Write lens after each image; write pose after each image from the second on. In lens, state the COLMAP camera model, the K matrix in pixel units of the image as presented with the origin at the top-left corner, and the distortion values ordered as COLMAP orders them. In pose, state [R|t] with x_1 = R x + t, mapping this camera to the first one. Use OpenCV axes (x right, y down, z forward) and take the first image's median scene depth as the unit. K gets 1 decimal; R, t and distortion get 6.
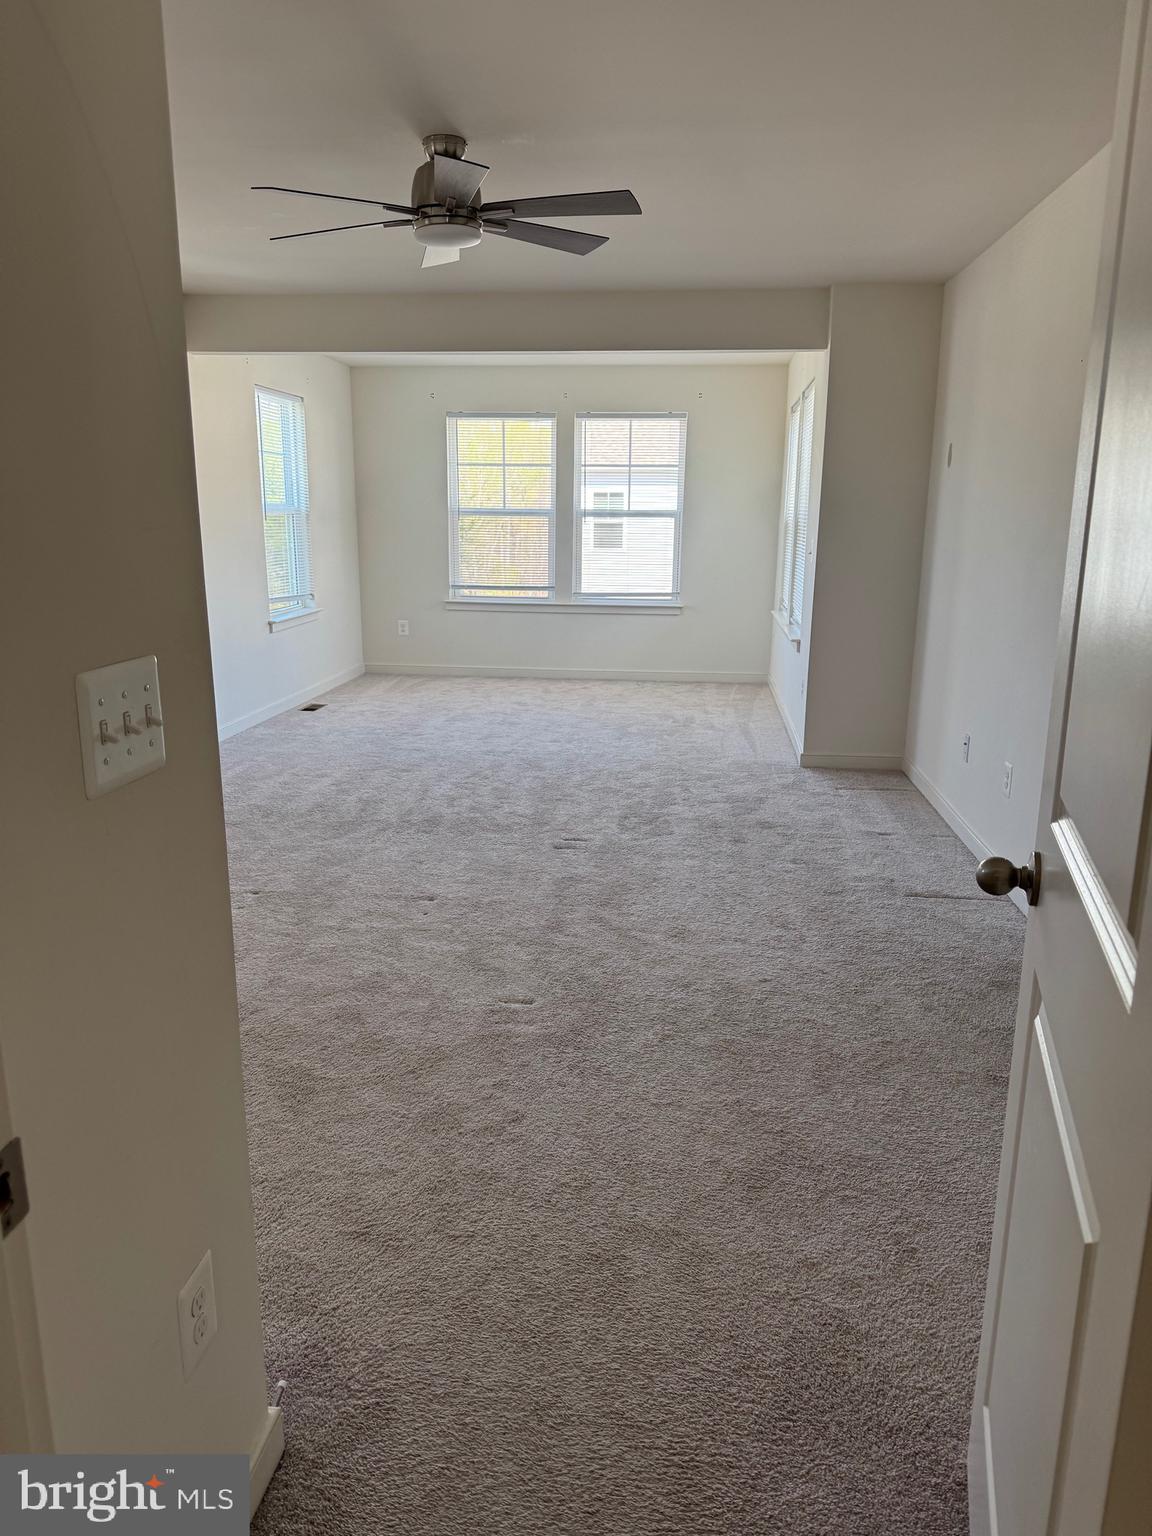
lens RADIAL K [[1080.6, 0, 576.0], [0, 1080.6, 768.0], [0, 0, 1]] dist [0.201843, -0.335044]
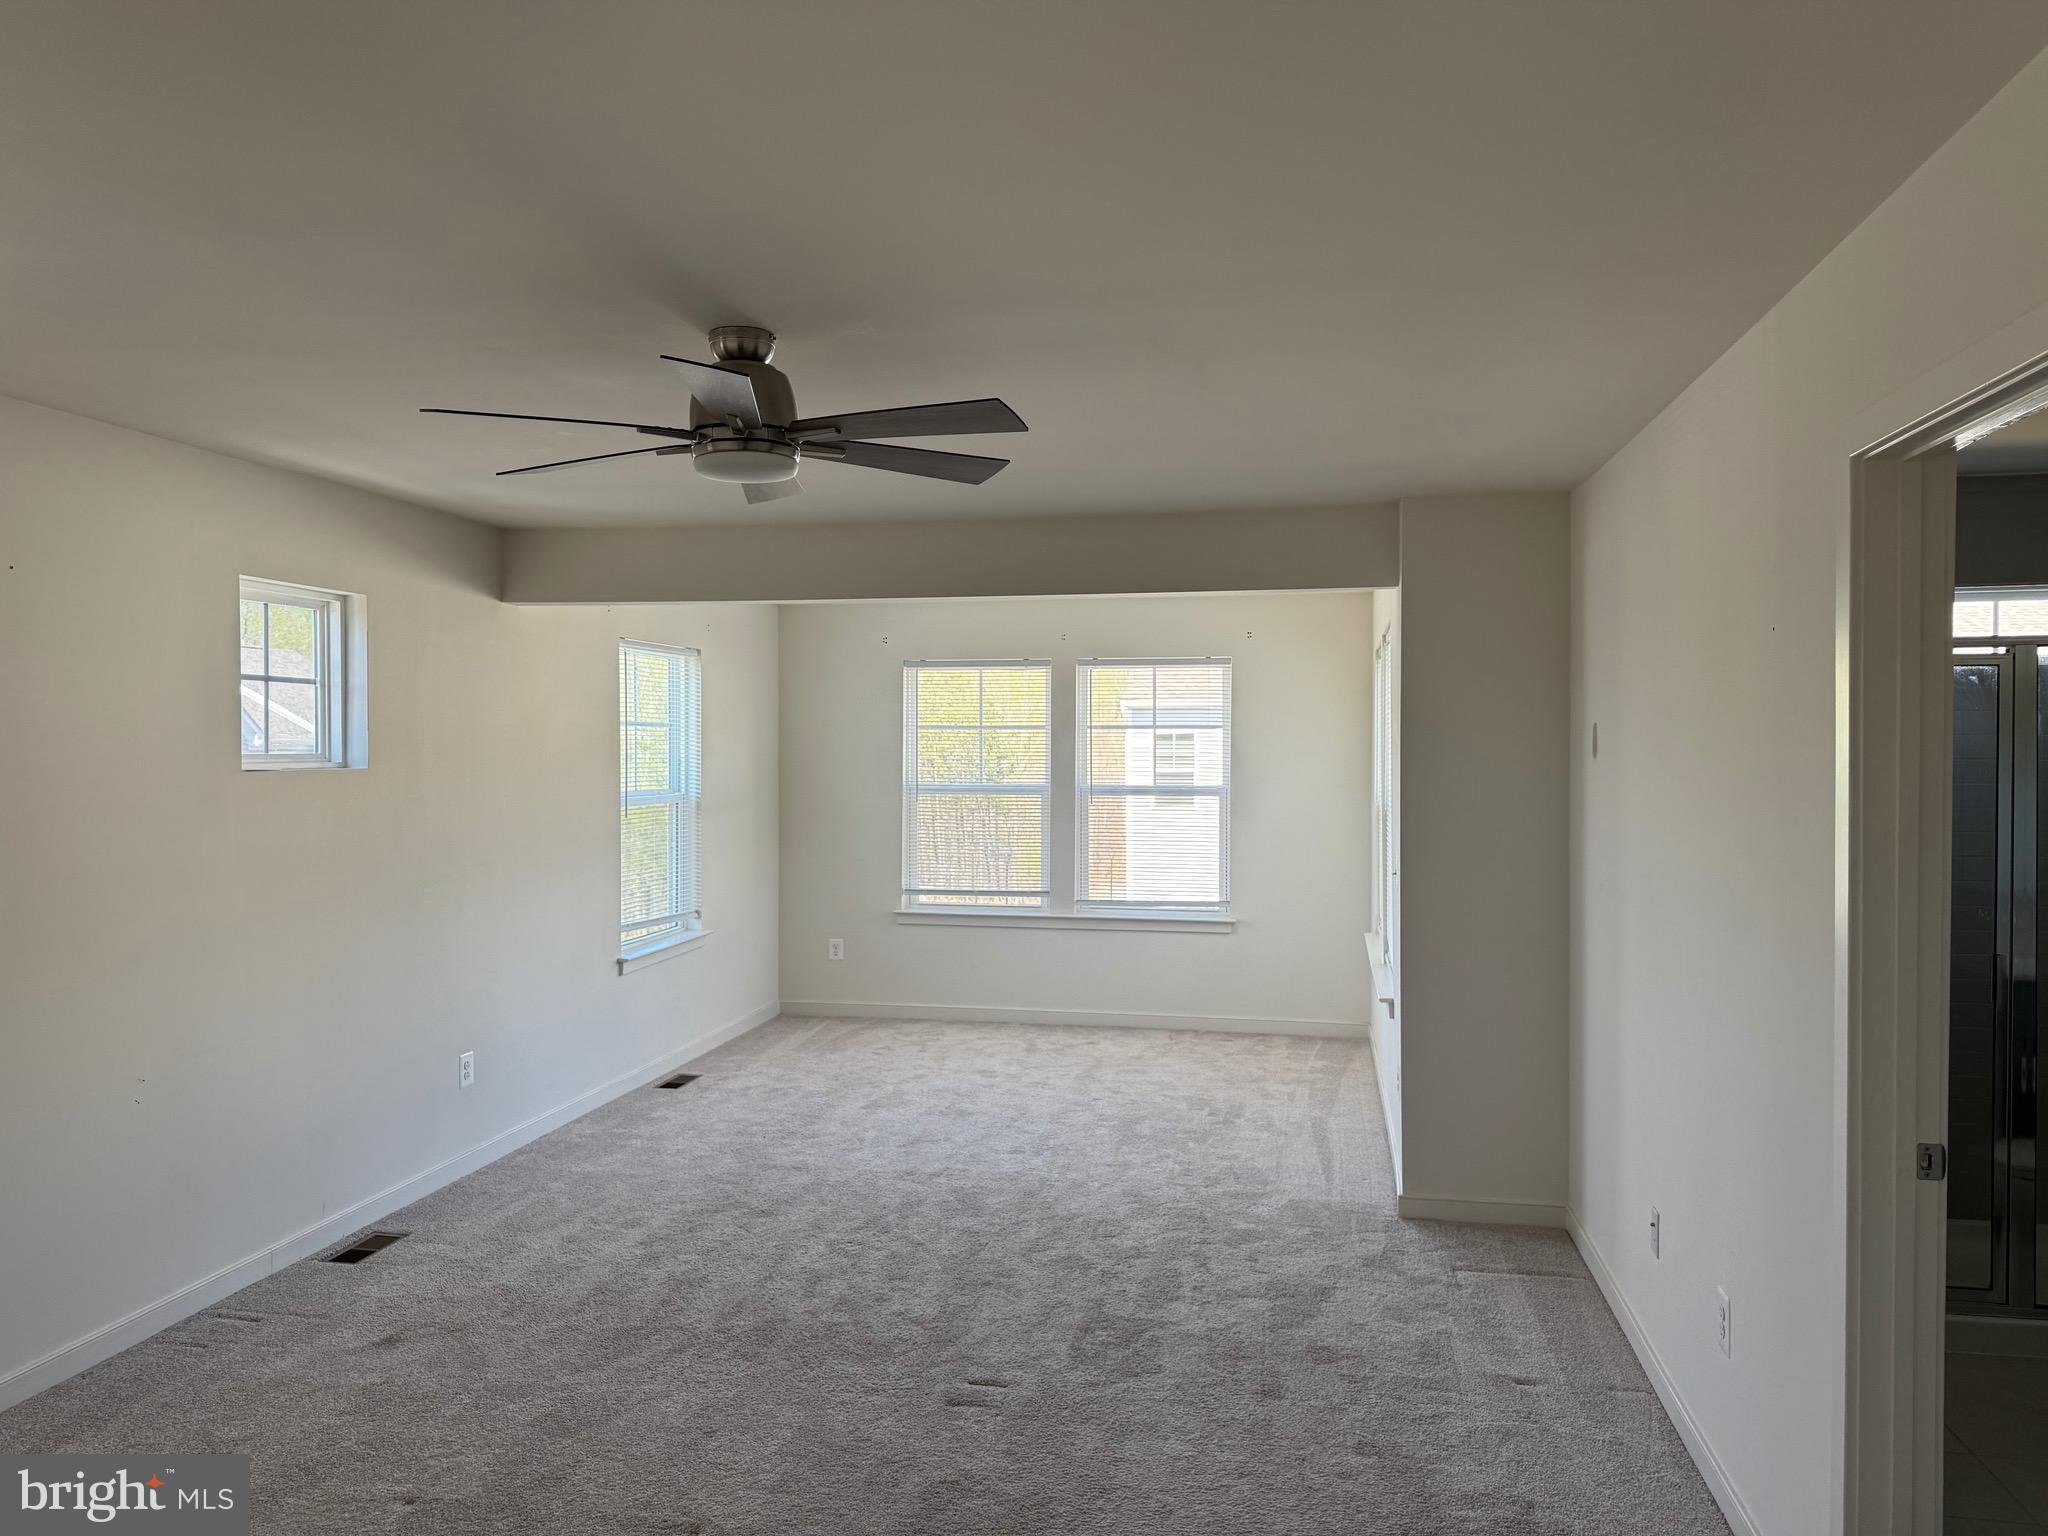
lens RADIAL K [[1444.8, 0, 1024.0], [0, 1444.8, 768.0], [0, 0, 1]] dist [0.085853, -0.125473]
pose [[0.995969, -0.007108, -0.089421, 0.069525], [-0.012241, 0.976759, -0.213989, -0.068407], [0.088864, 0.214221, 0.972735, 0.121200]]
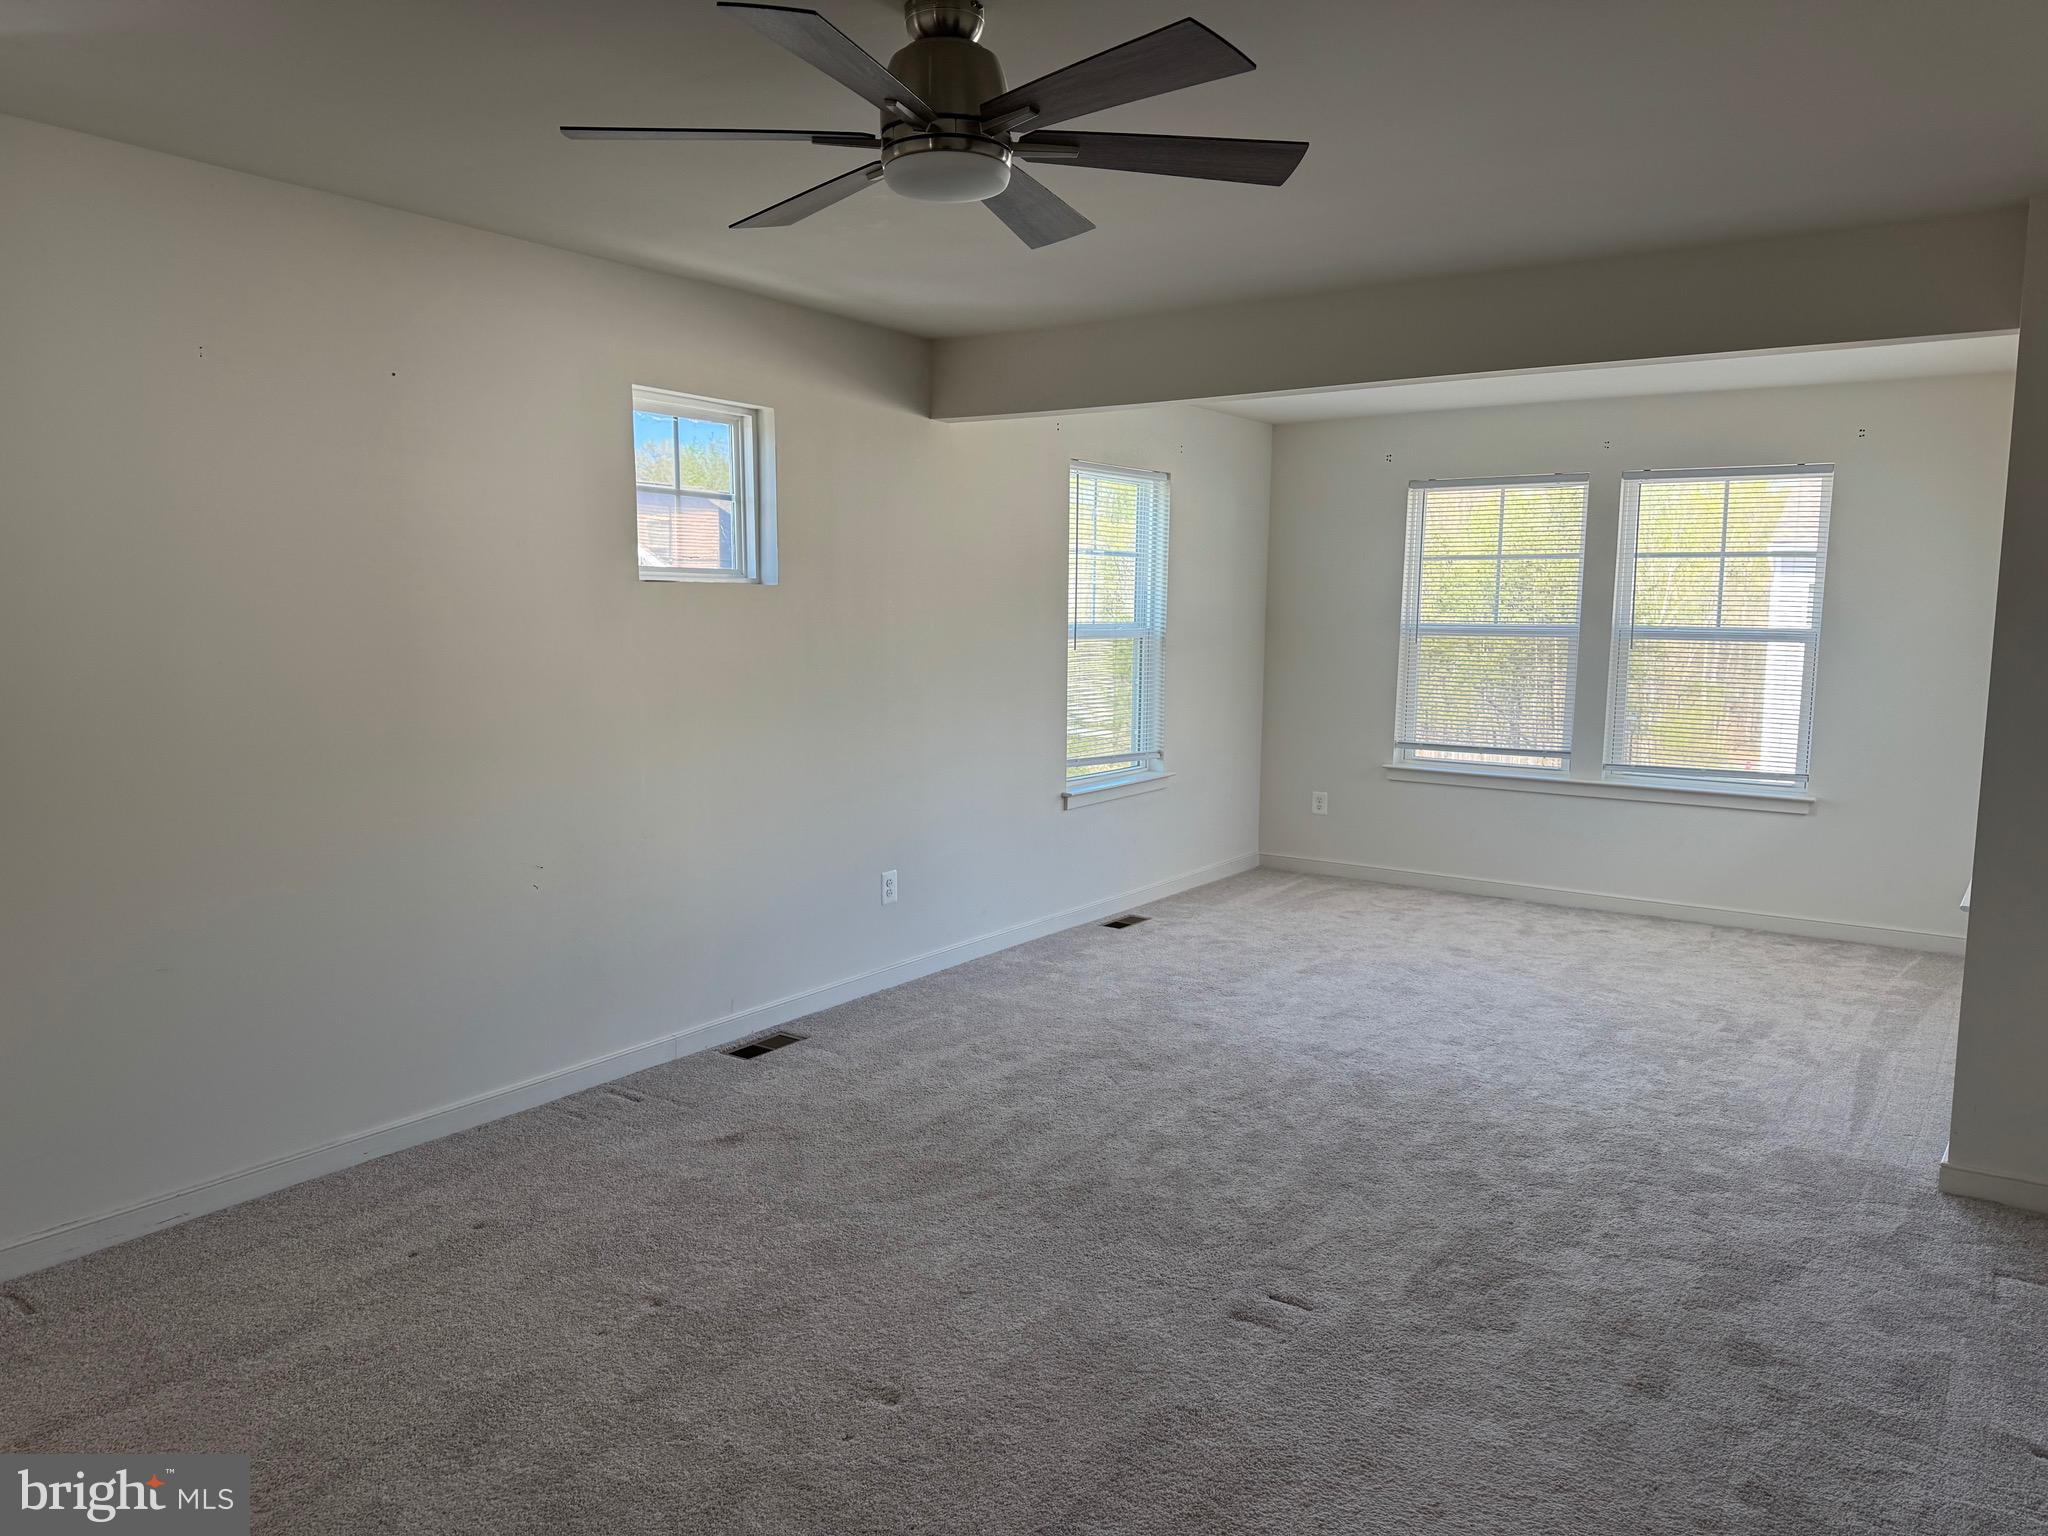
lens RADIAL K [[1449.9, 0, 1024.0], [0, 1449.9, 768.0], [0, 0, 1]] dist [0.083370, -0.117986]
pose [[0.875635, 0.054857, -0.479847, 0.152399], [-0.112744, 0.989296, -0.092640, -0.075531], [0.469629, 0.135219, 0.872447, 0.245453]]
